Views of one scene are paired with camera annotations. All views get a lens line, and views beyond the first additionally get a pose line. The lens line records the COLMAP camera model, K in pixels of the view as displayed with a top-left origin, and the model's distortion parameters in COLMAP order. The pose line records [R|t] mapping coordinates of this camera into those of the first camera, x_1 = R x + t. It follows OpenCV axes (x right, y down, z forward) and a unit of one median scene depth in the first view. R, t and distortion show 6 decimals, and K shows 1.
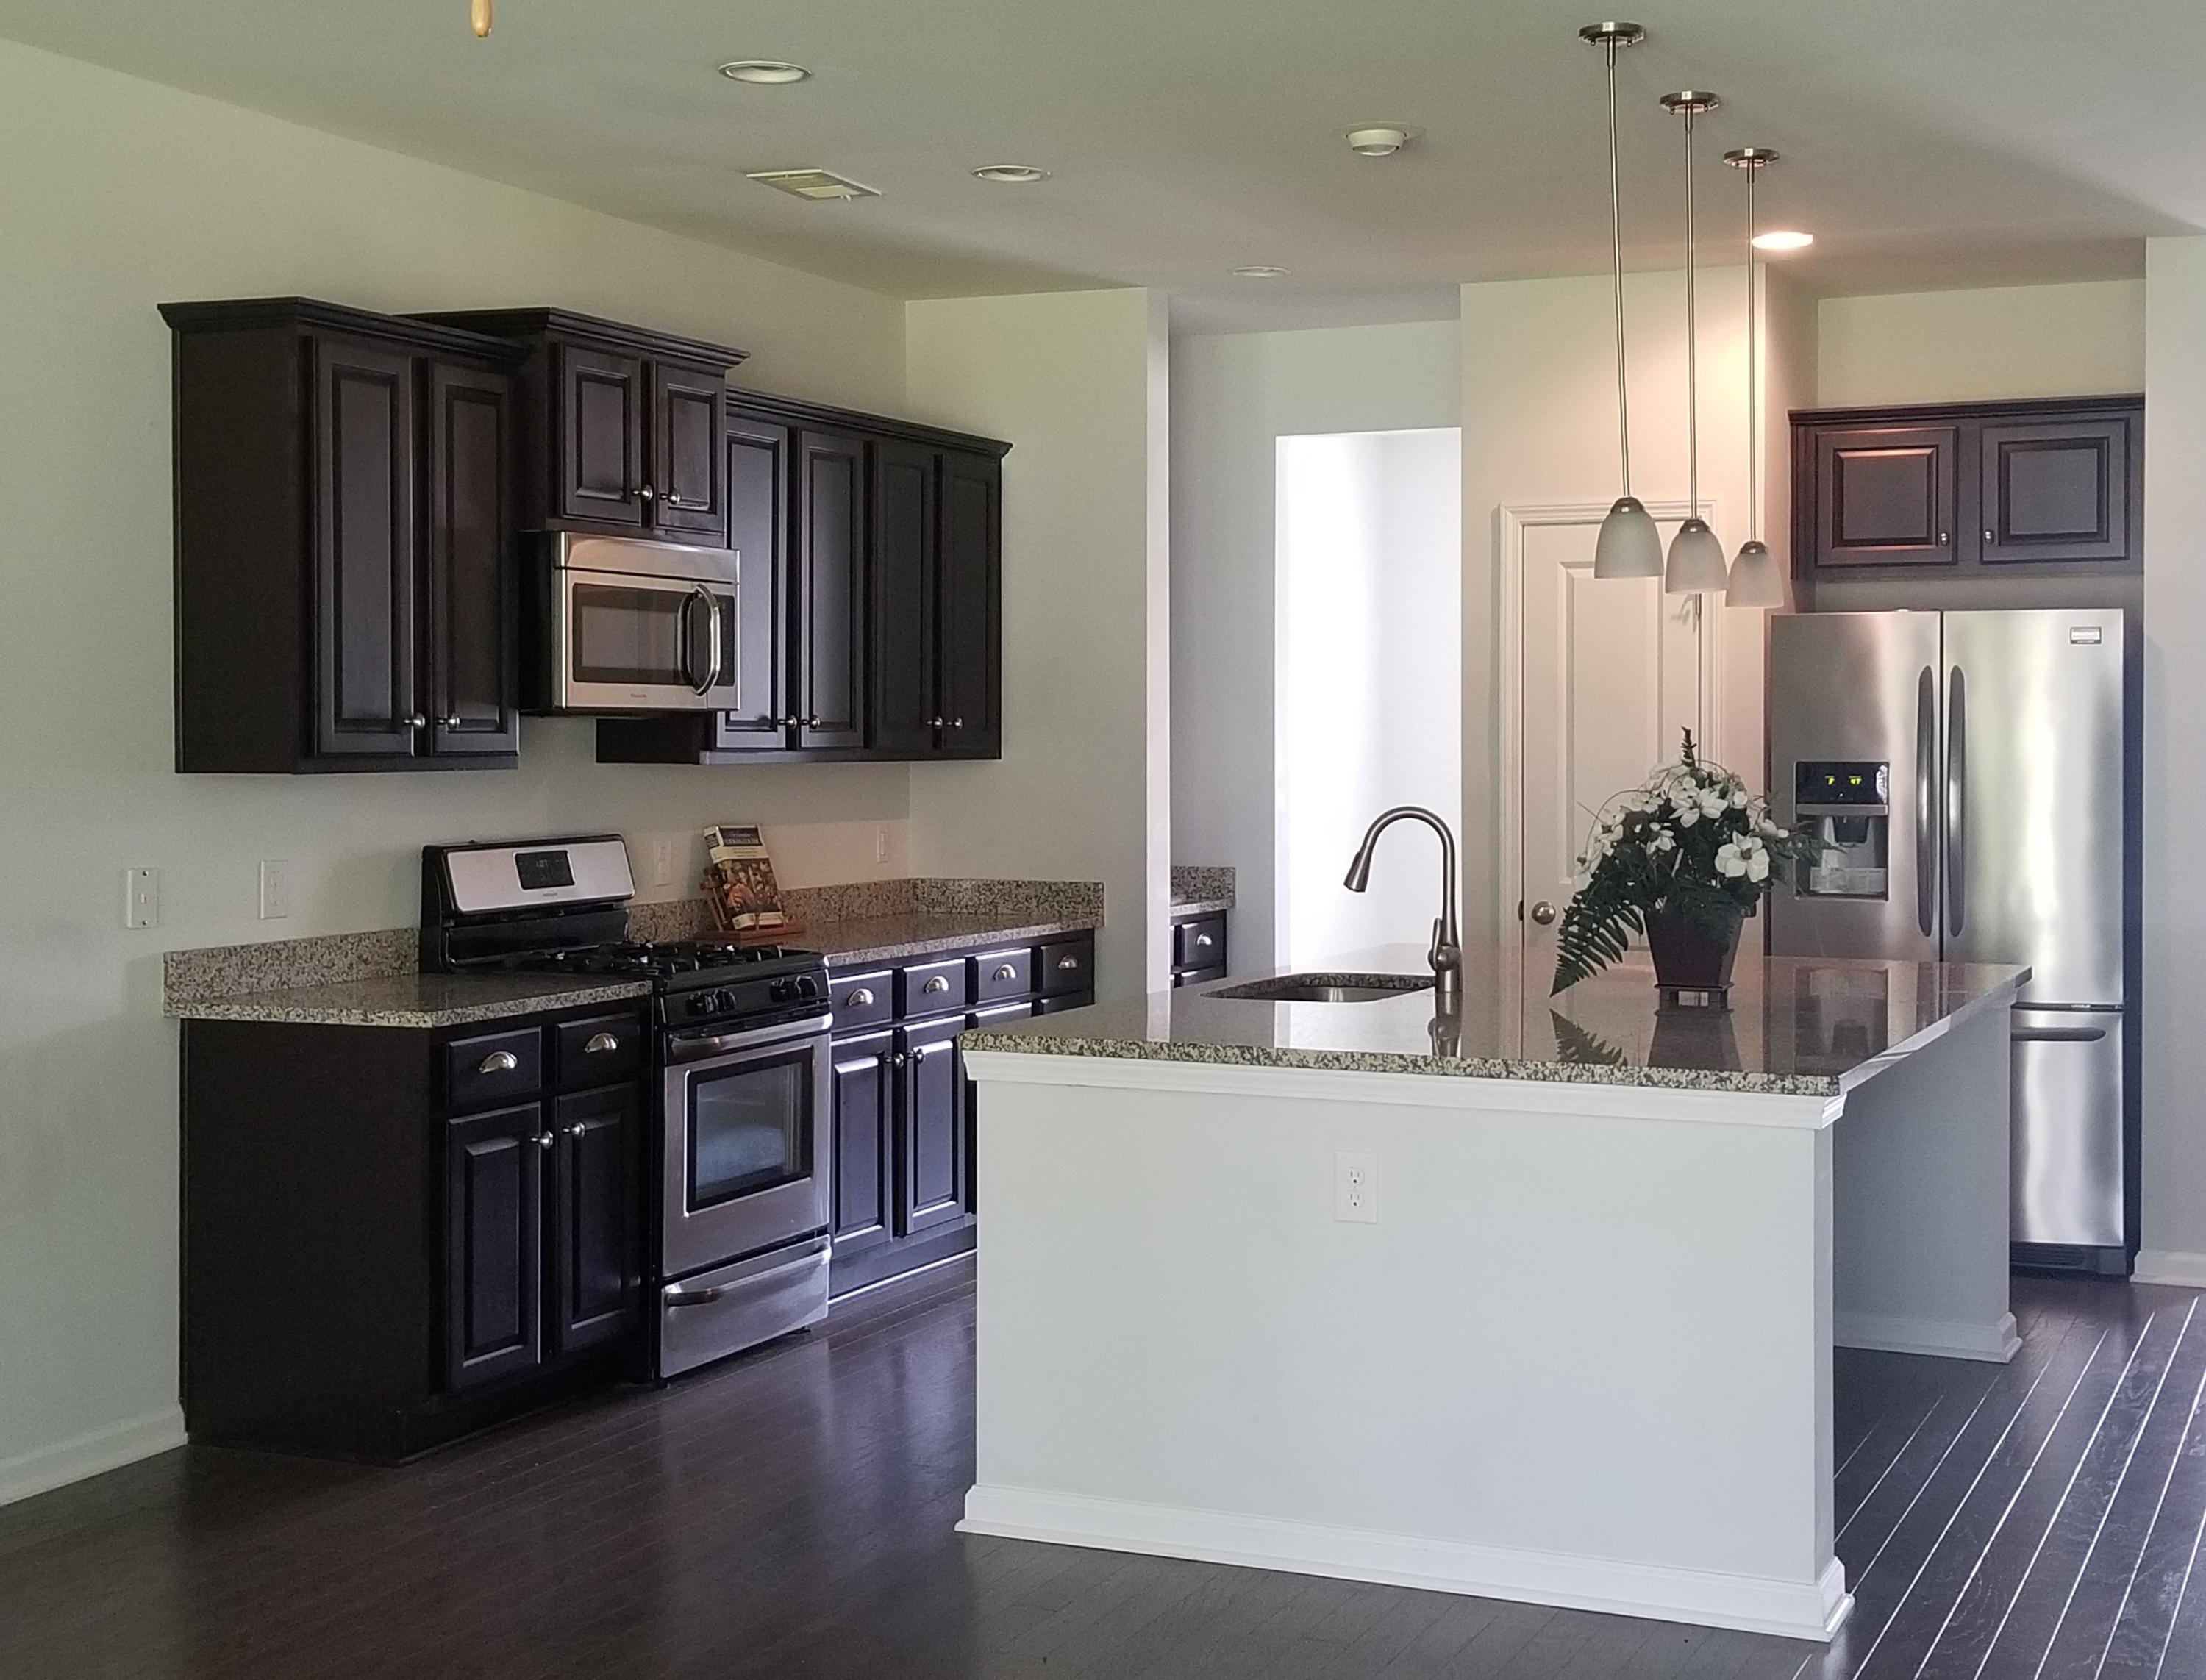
lens RADIAL K [[2889.1, 0, 1103.0], [0, 2889.1, 840.0], [0, 0, 1]] dist [0.117570, -0.491100]
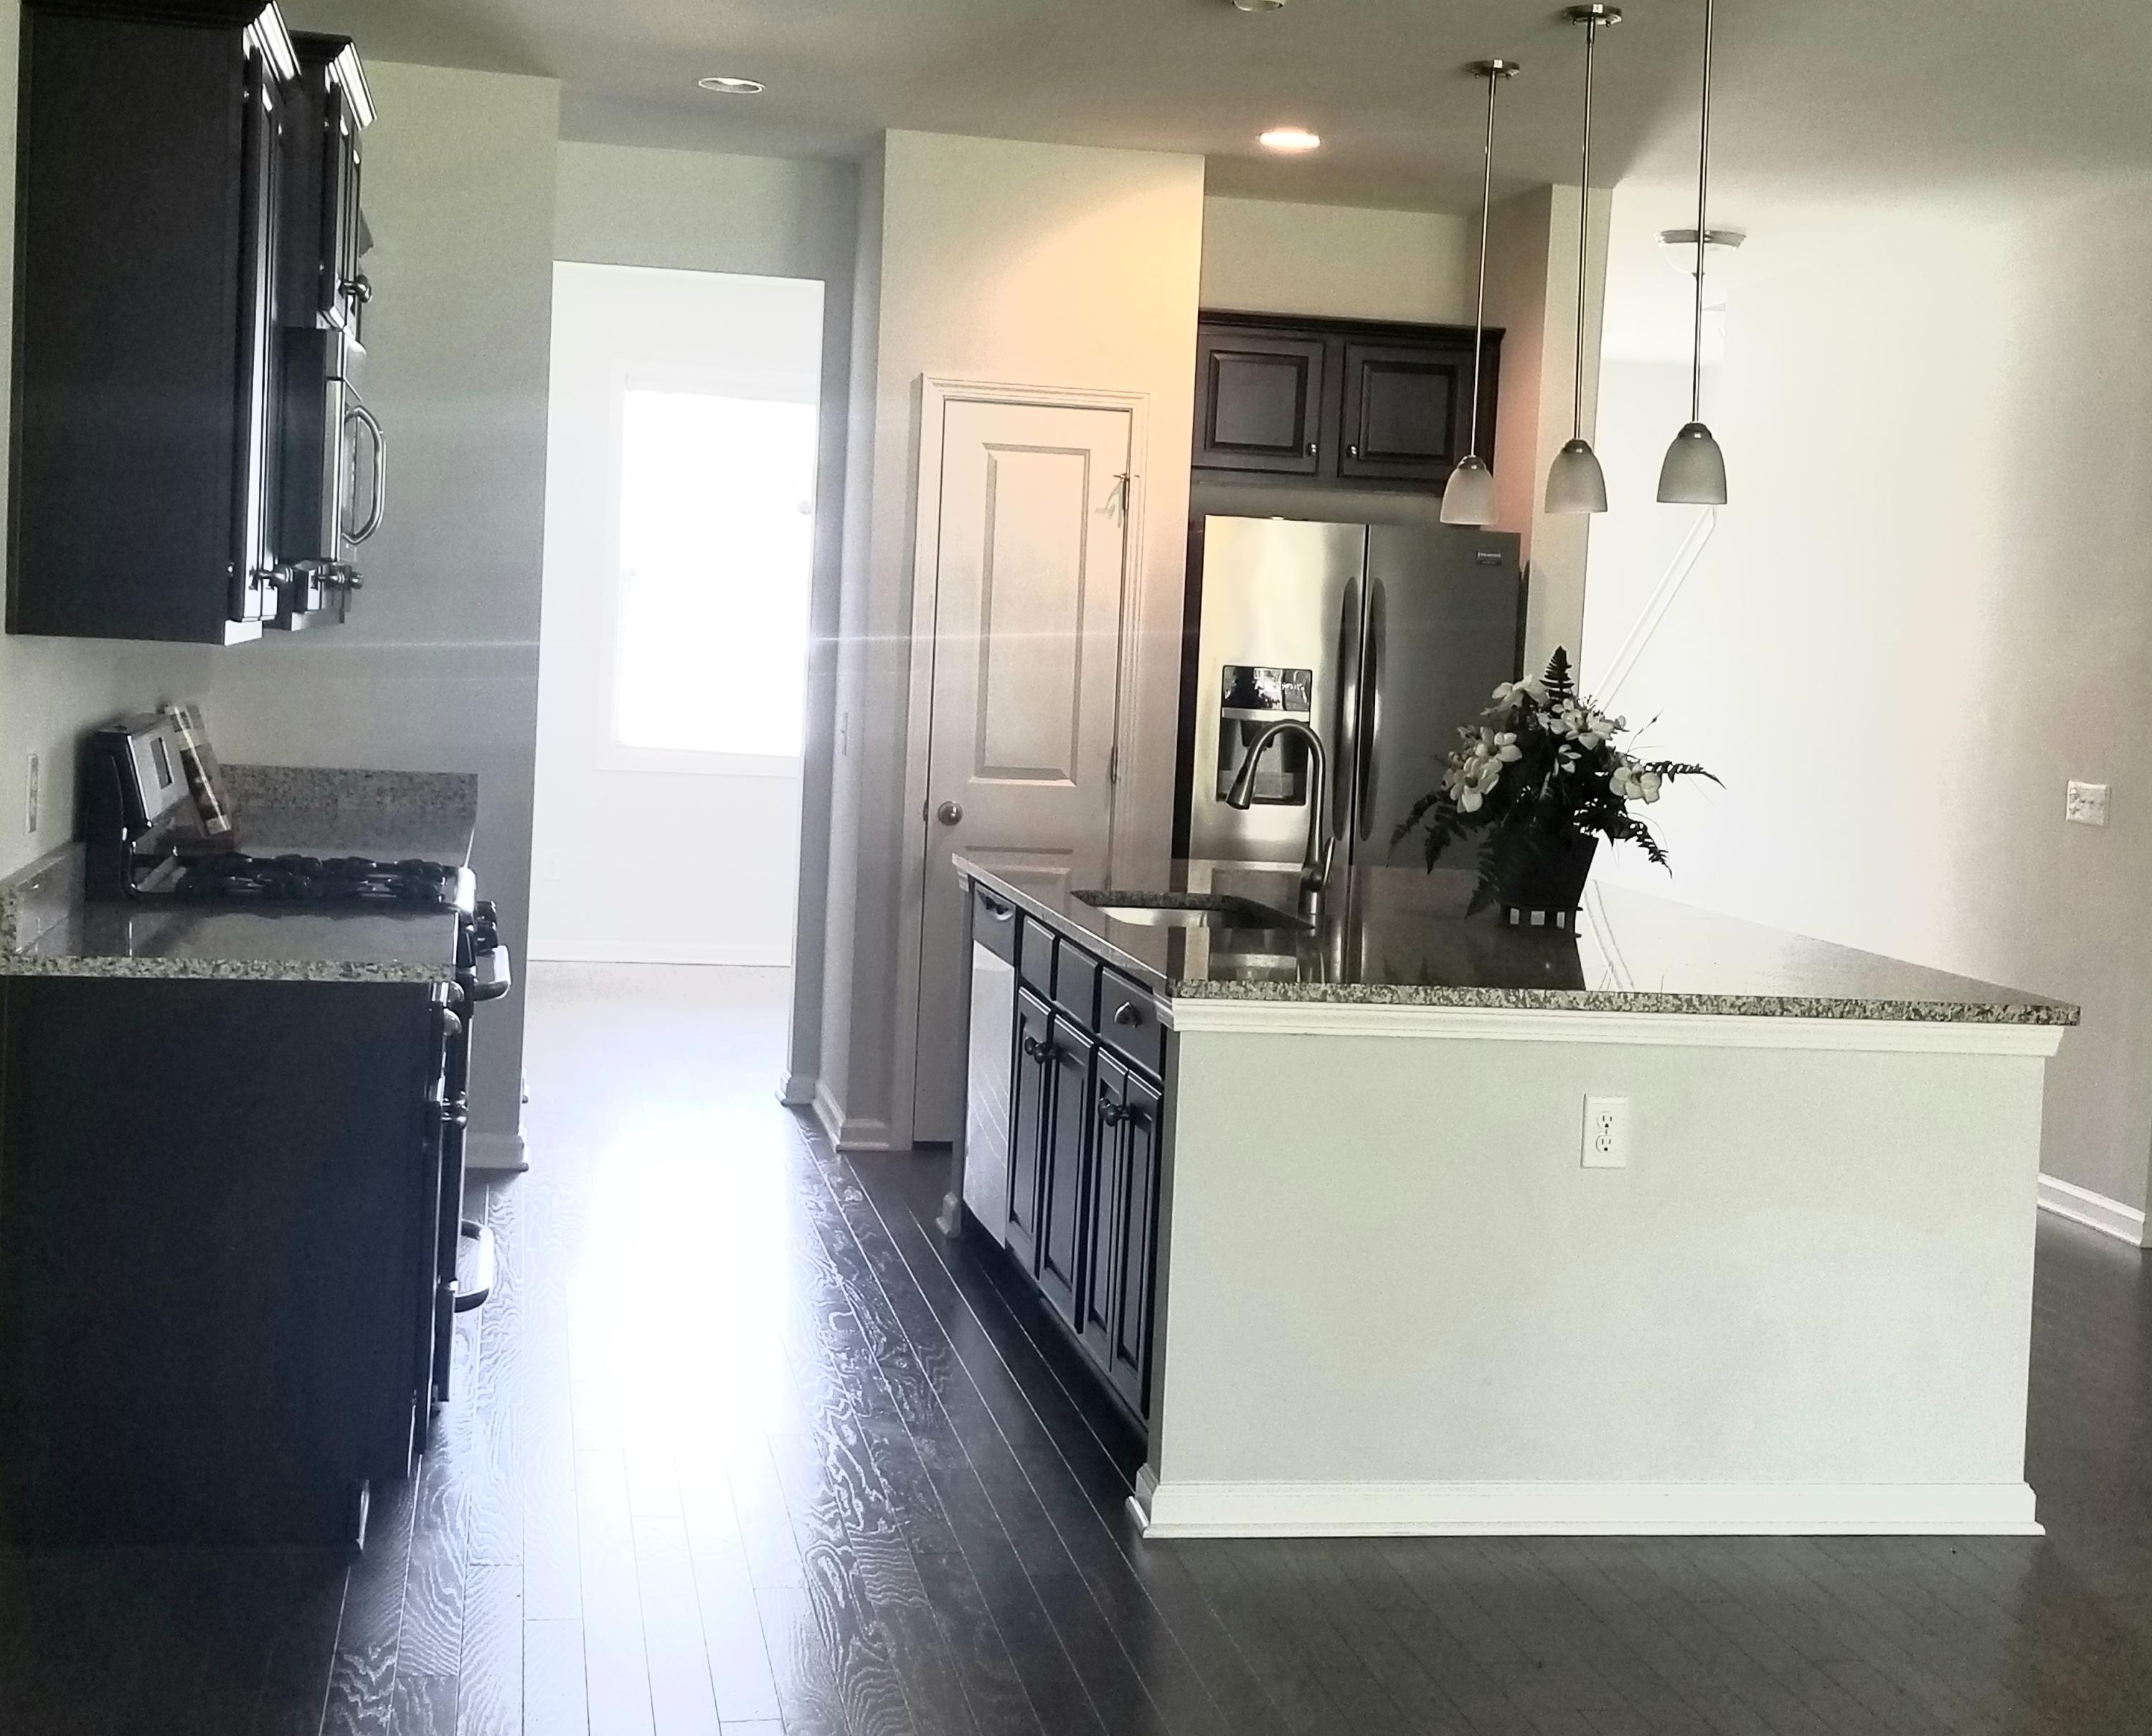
lens RADIAL K [[3018.7, 0, 1076.0], [0, 3018.7, 868.0], [0, 0, 1]] dist [0.055526, -0.025641]
pose [[0.817715, -0.003550, 0.575613, -0.610142], [-0.029866, 0.998372, 0.048585, -0.010490], [-0.574848, -0.056920, 0.816278, 0.277399]]
